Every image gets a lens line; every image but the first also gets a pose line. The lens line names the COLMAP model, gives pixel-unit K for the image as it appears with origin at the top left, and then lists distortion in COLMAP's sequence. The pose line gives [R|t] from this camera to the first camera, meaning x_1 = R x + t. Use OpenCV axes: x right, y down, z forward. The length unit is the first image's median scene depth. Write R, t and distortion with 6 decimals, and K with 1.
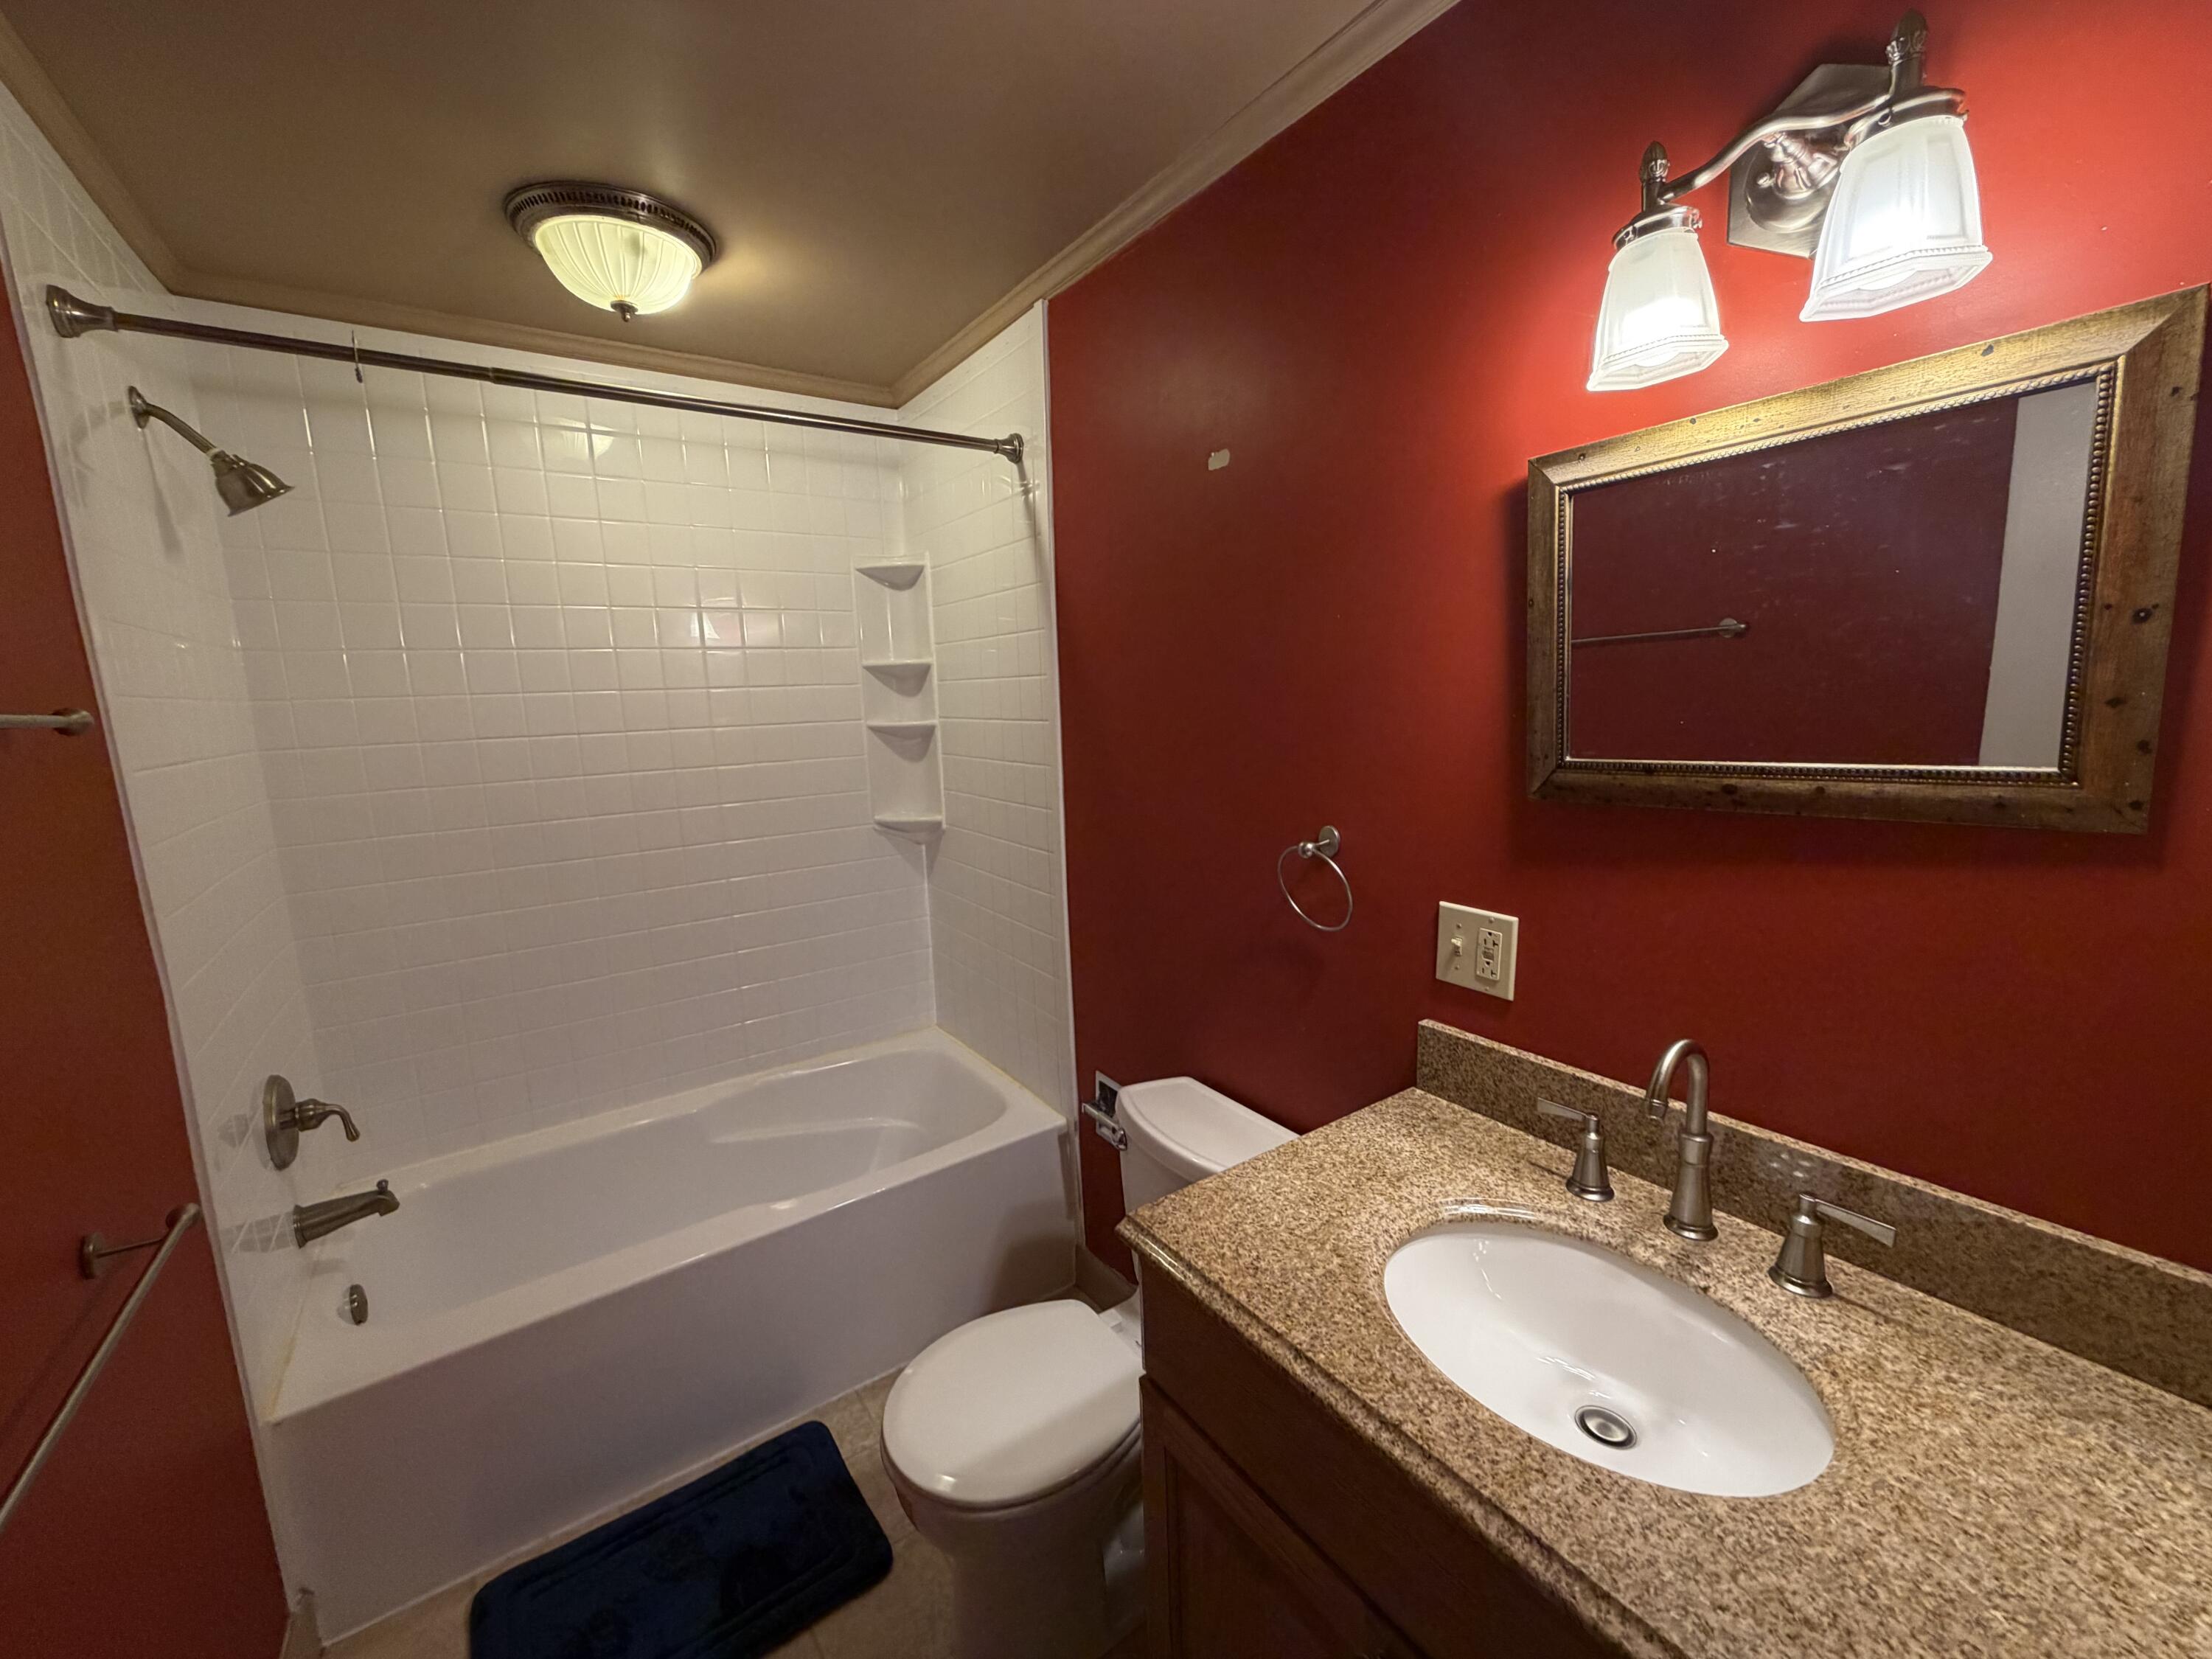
lens RADIAL K [[885.7, 0, 1106.2], [0, 885.7, 827.4], [0, 0, 1]] dist [-0.000660, -0.000204]
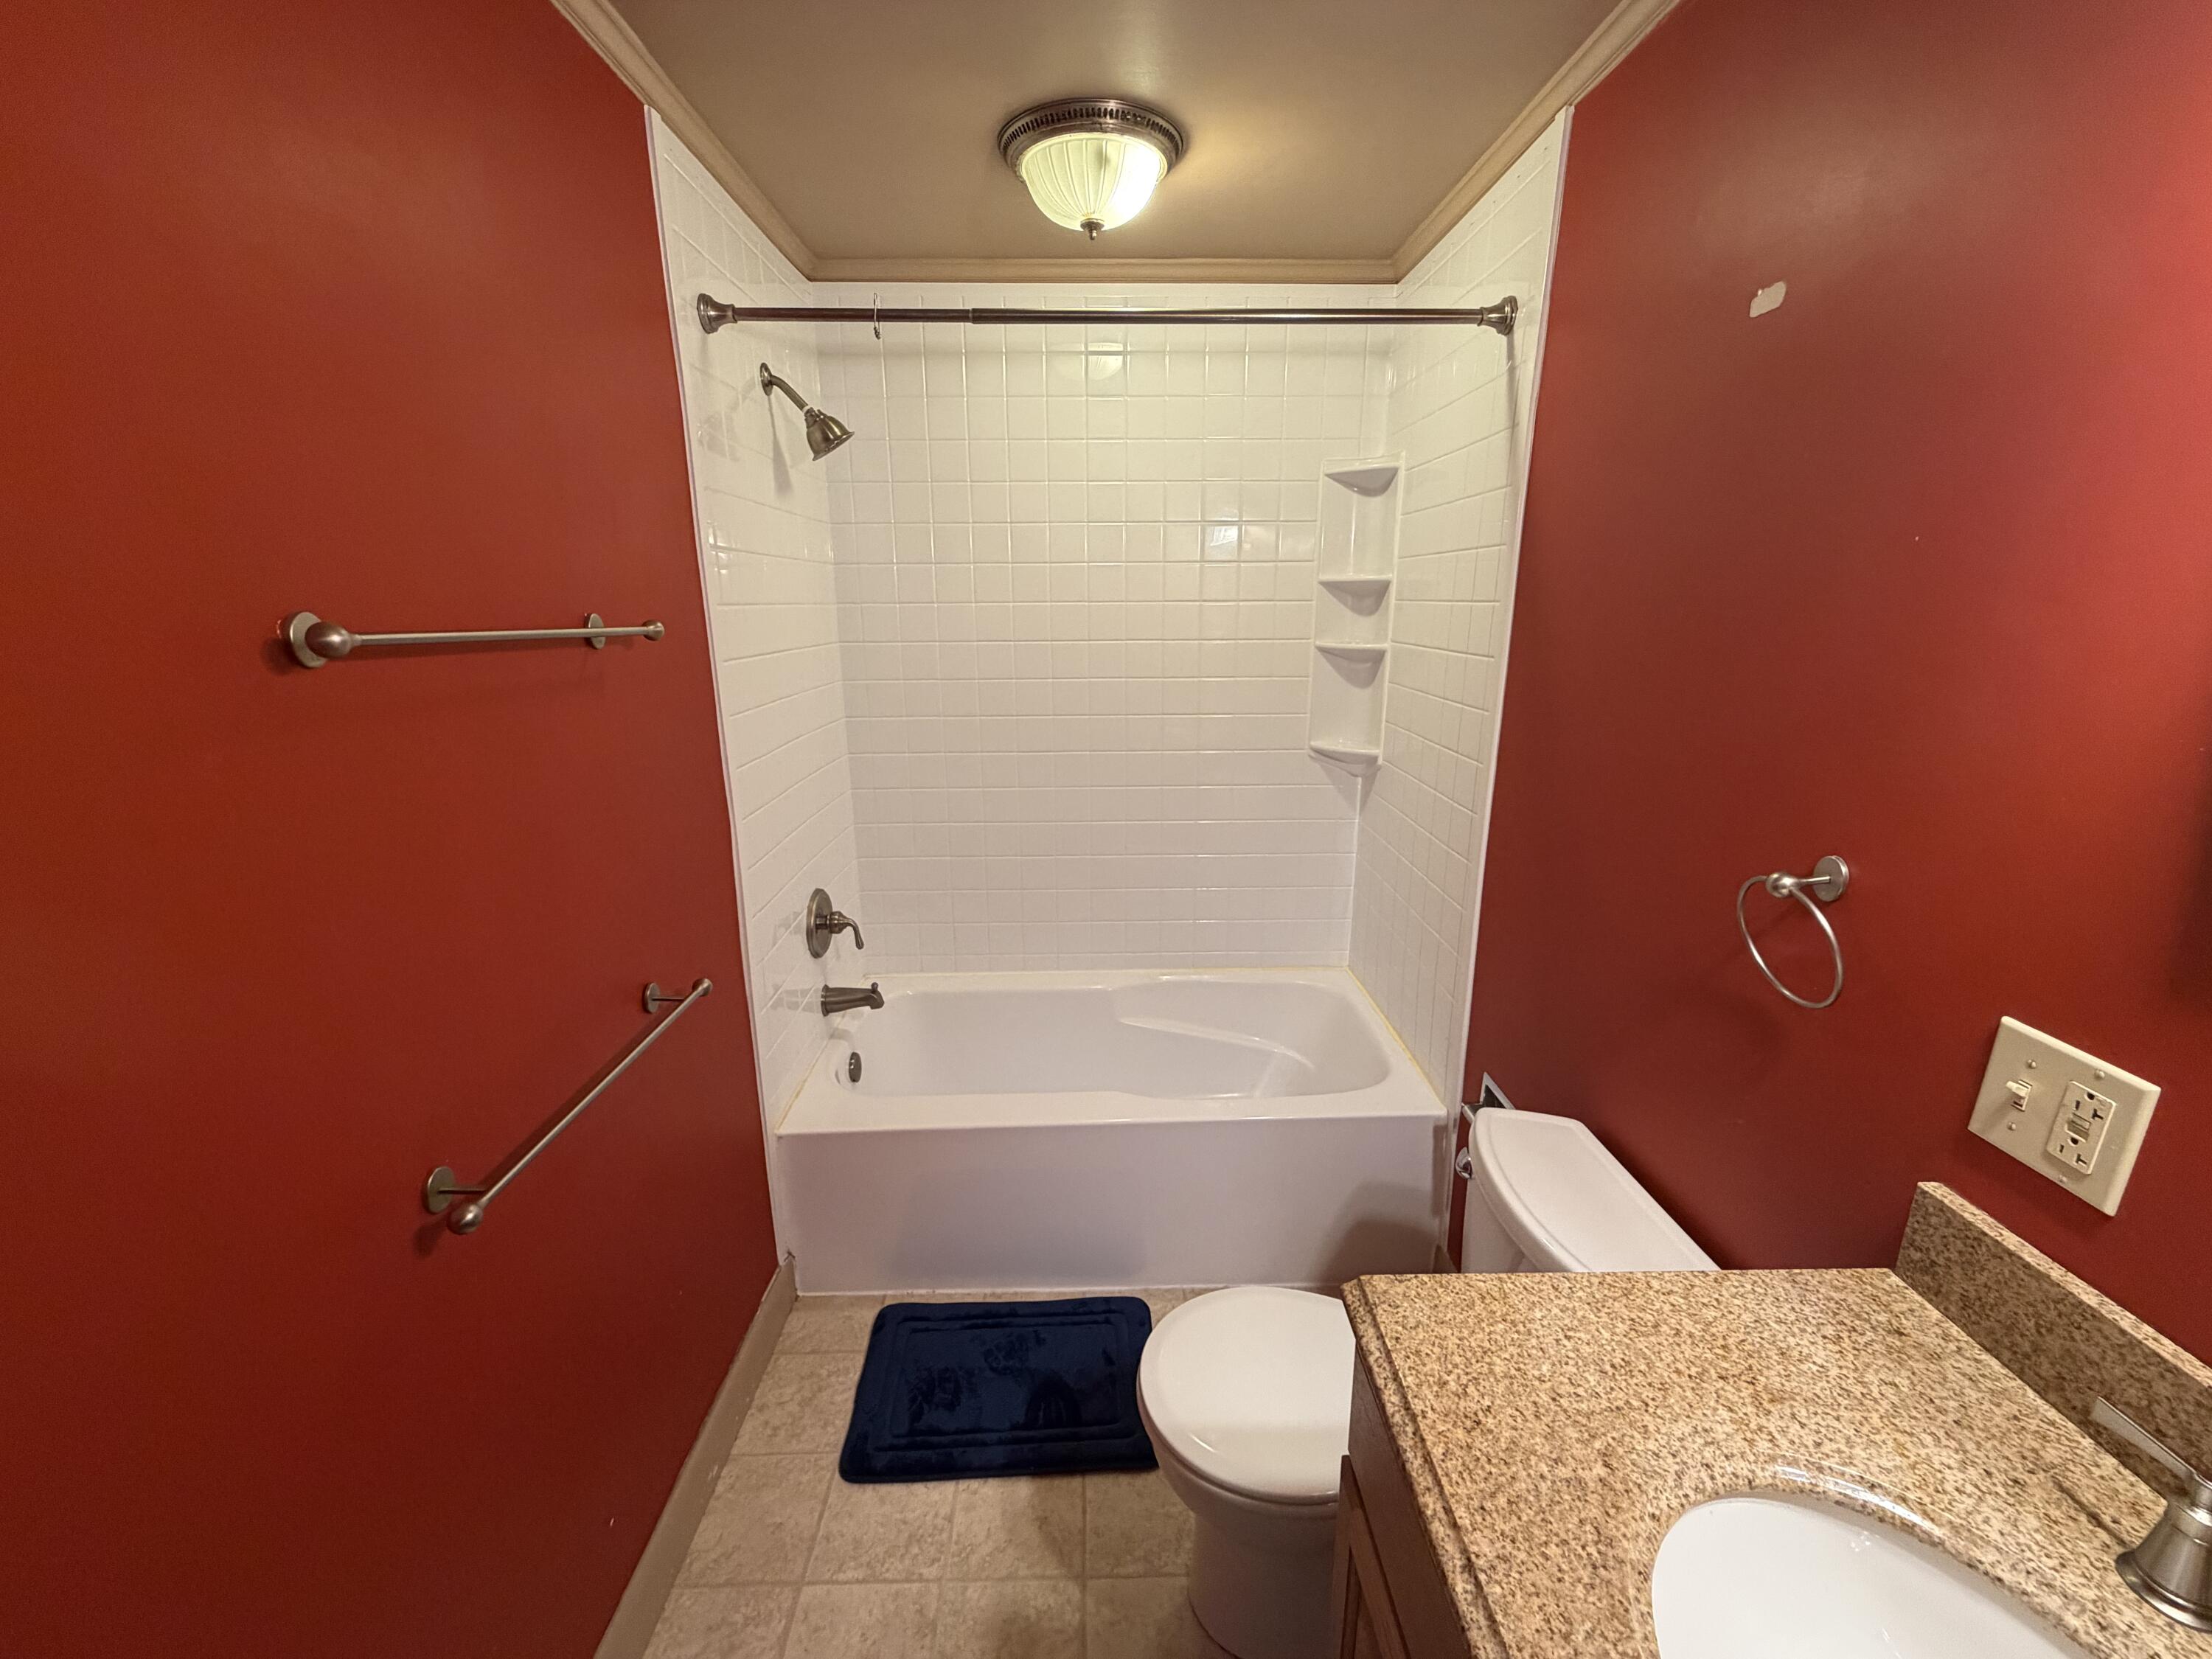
lens RADIAL K [[885.7, 0, 1107.4], [0, 885.7, 827.4], [0, 0, 1]] dist [-0.000660, -0.000204]
pose [[0.829820, 0.168641, -0.531939, 0.140305], [-0.109961, 0.983968, 0.140411, -0.054769], [0.547090, -0.058023, 0.835061, 0.128357]]
